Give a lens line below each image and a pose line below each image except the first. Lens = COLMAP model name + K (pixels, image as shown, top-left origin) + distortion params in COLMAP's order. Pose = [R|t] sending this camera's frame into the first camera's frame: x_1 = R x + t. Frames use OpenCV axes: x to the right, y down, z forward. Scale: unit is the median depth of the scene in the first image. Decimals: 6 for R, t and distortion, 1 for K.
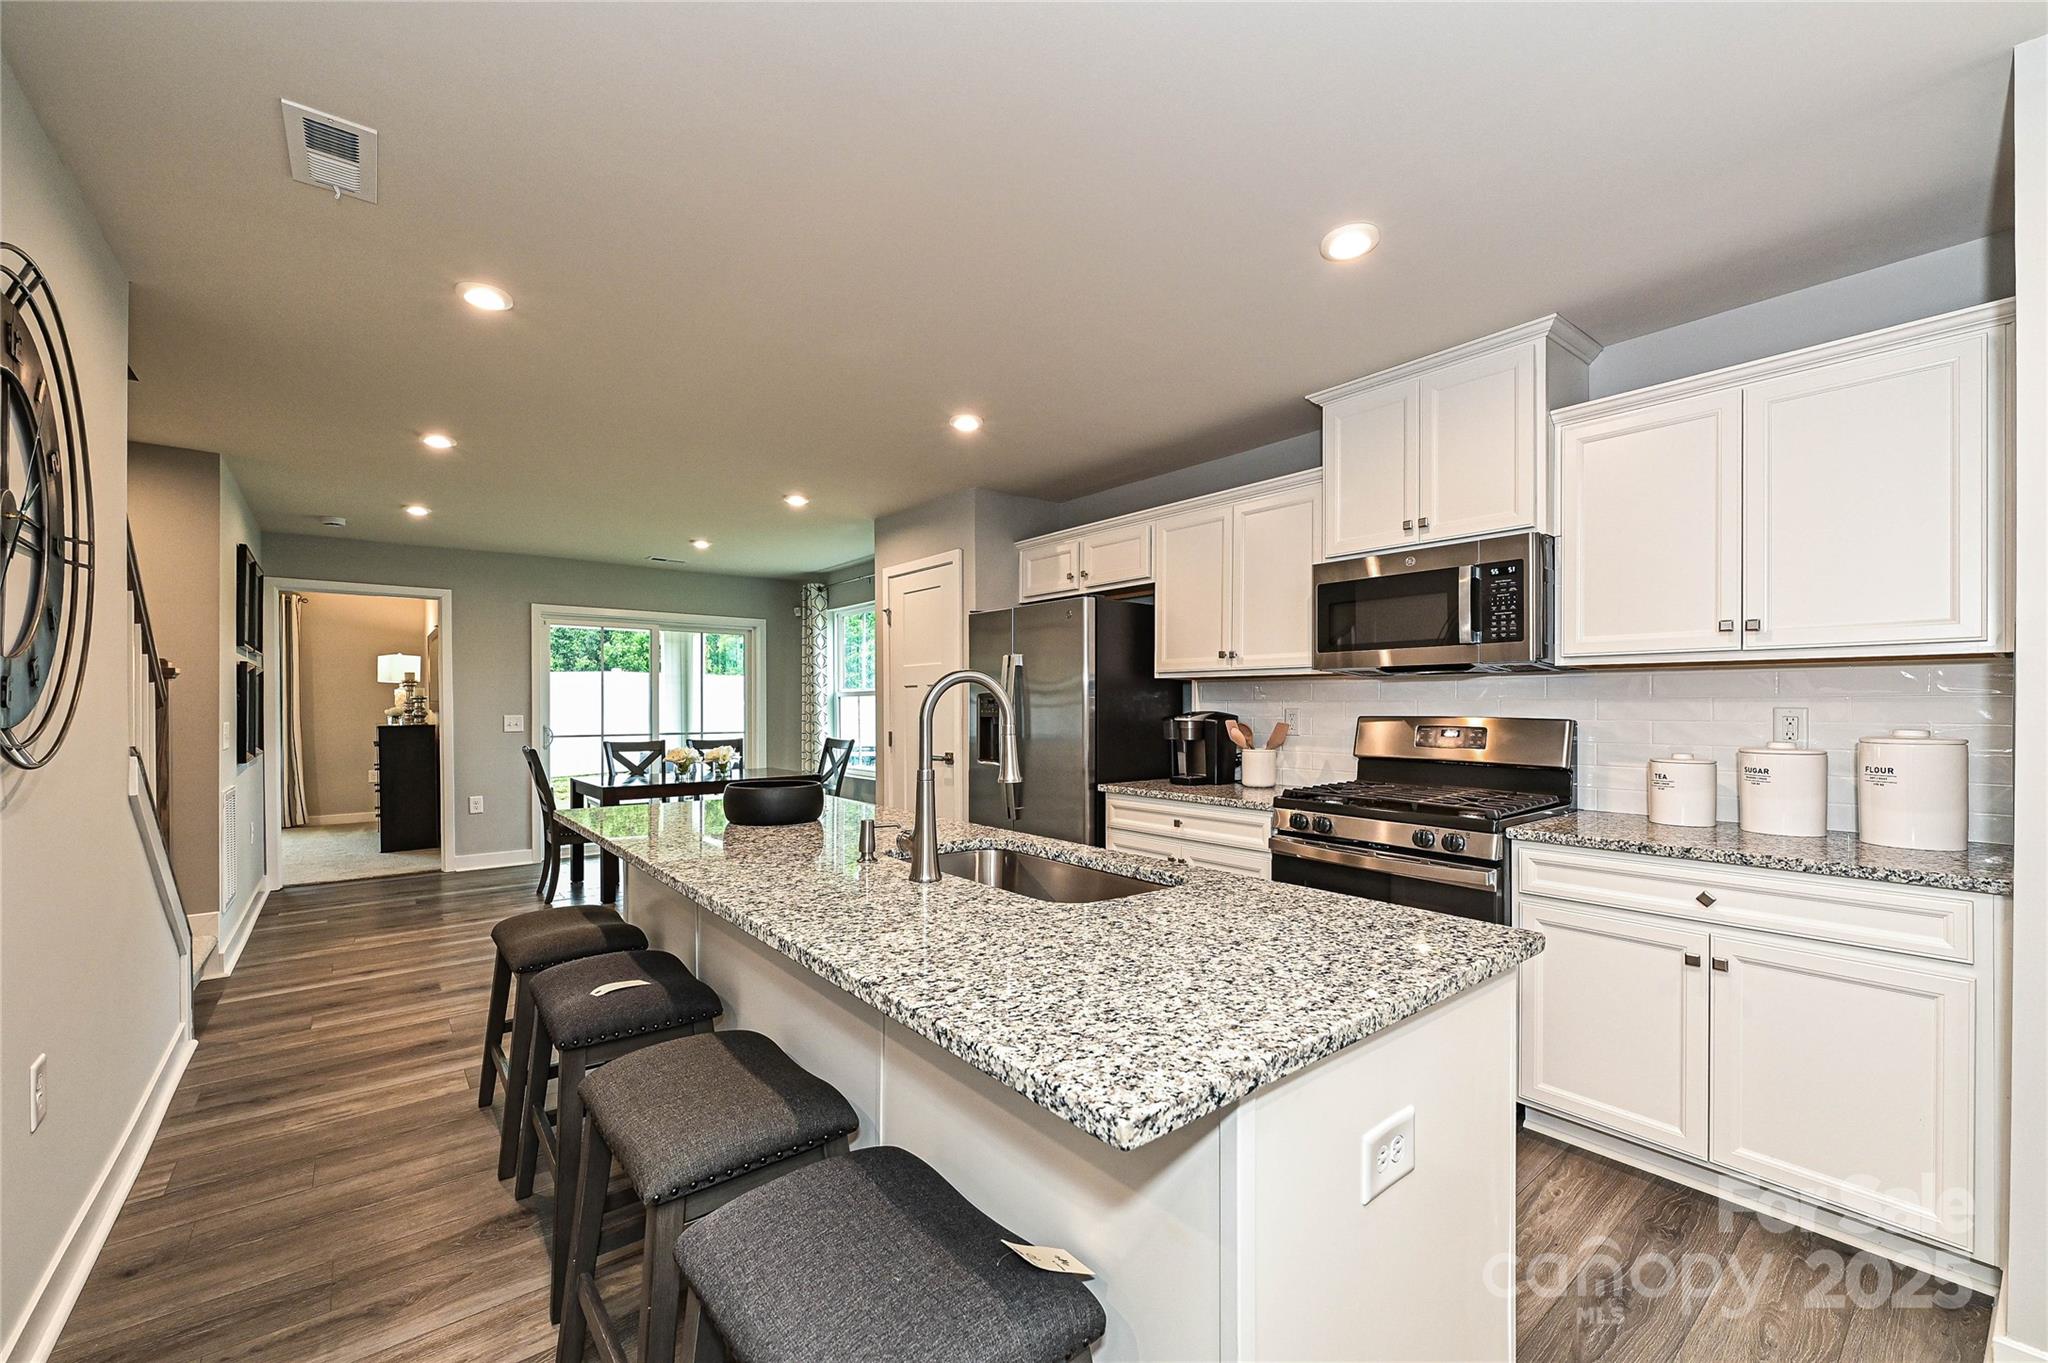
lens RADIAL K [[827.5, 0, 1030.7], [0, 827.5, 697.6], [0, 0, 1]] dist [0.002682, -0.000117]
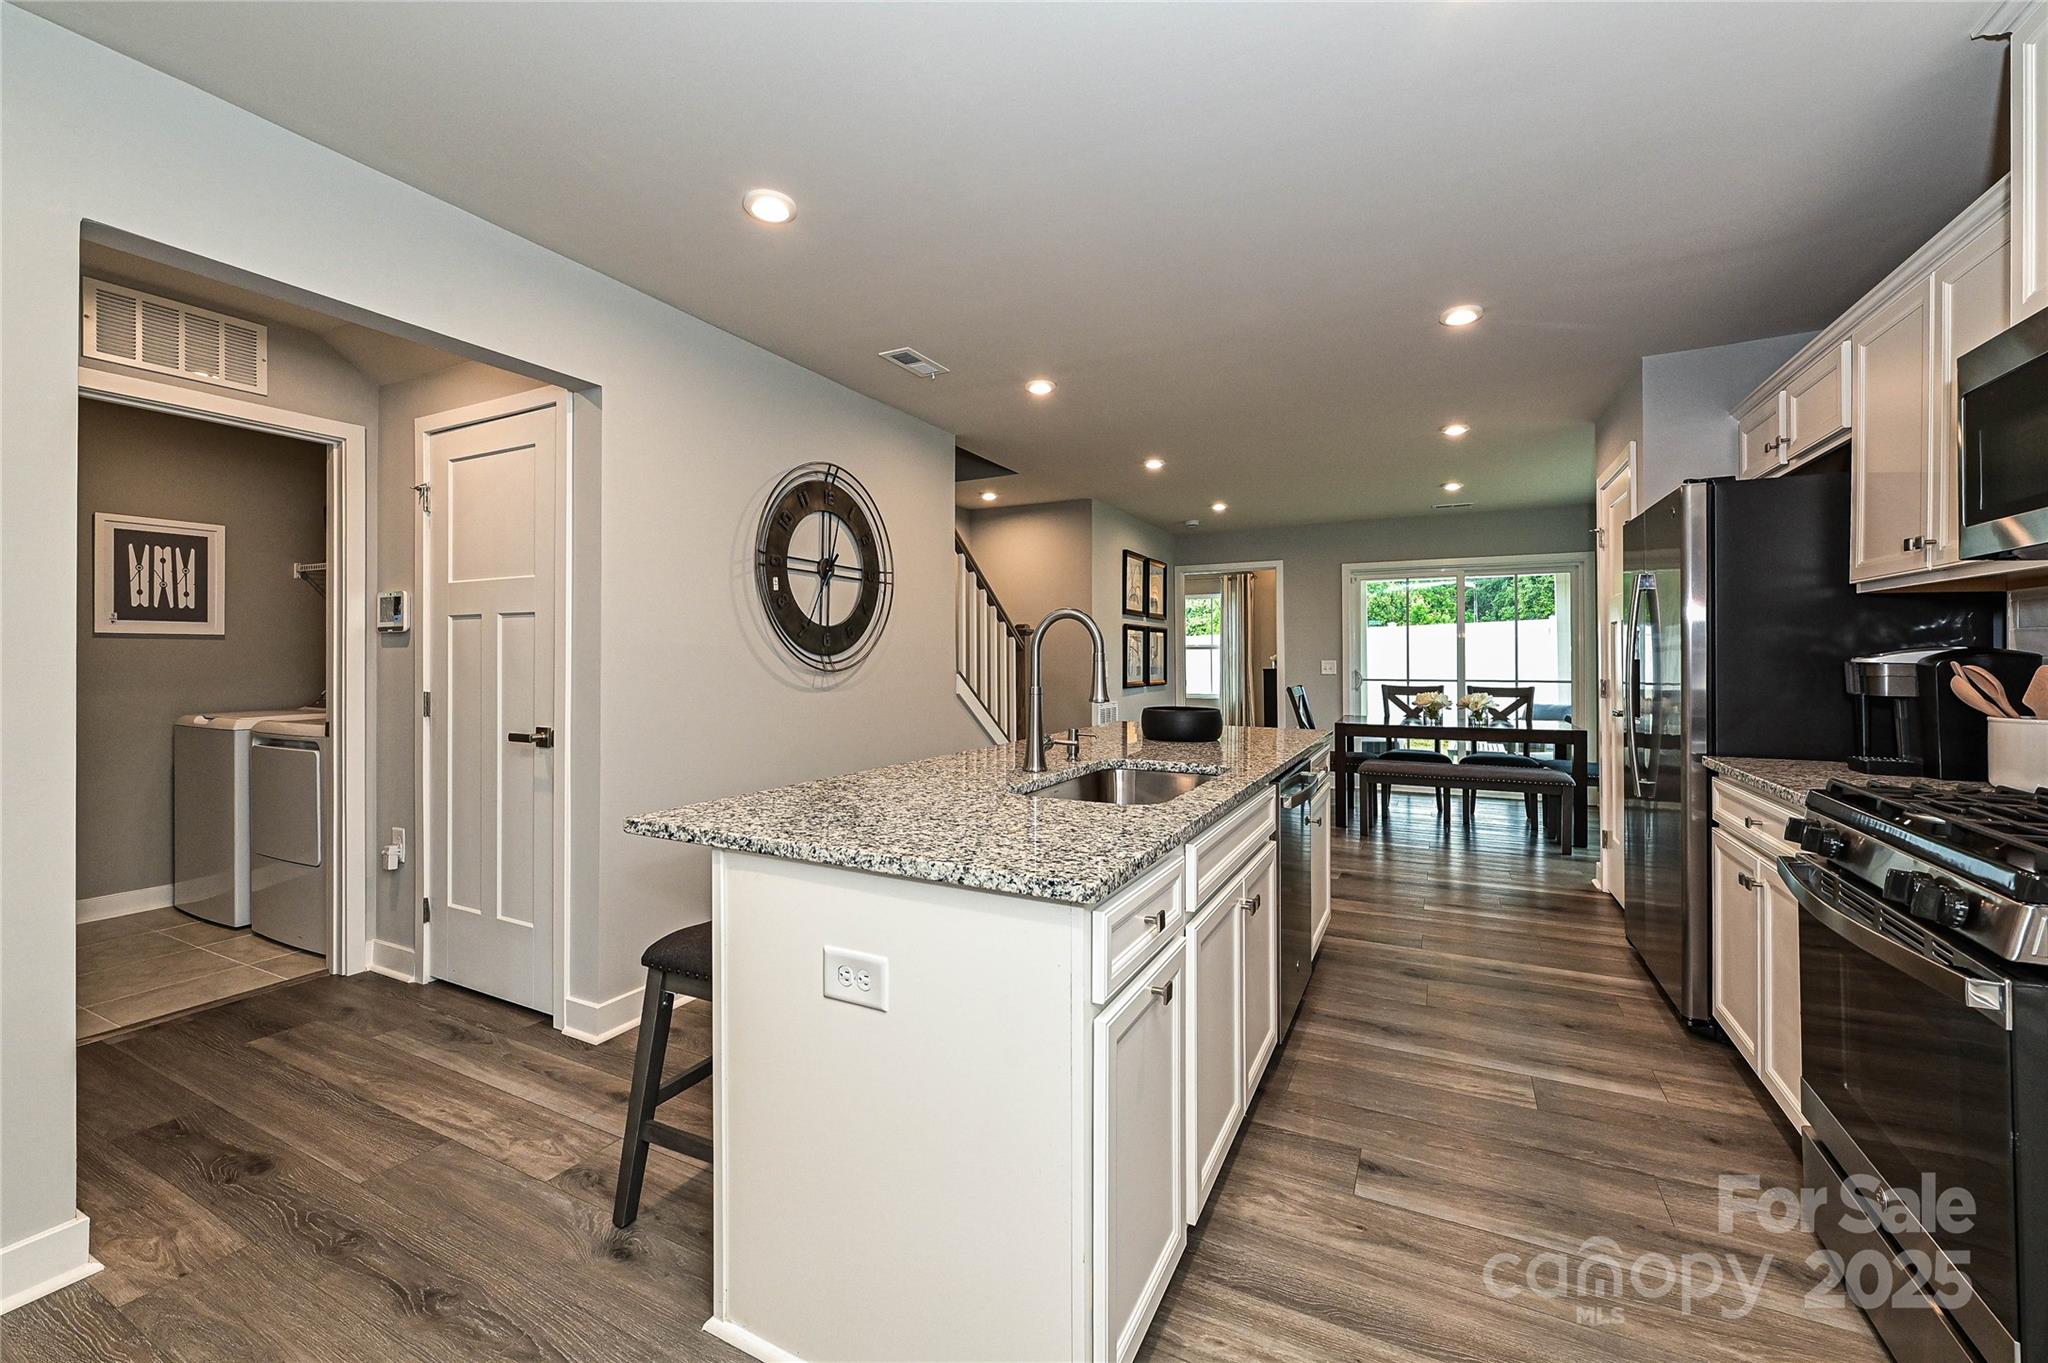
lens RADIAL K [[827.5, 0, 1022.9], [0, 827.5, 664.5], [0, 0, 1]] dist [0.002682, -0.000117]
pose [[0.395709, 0.007973, -0.918341, 0.199760], [0.009755, 0.999869, 0.012885, 0.006340], [0.918324, -0.014057, 0.395580, 0.086003]]
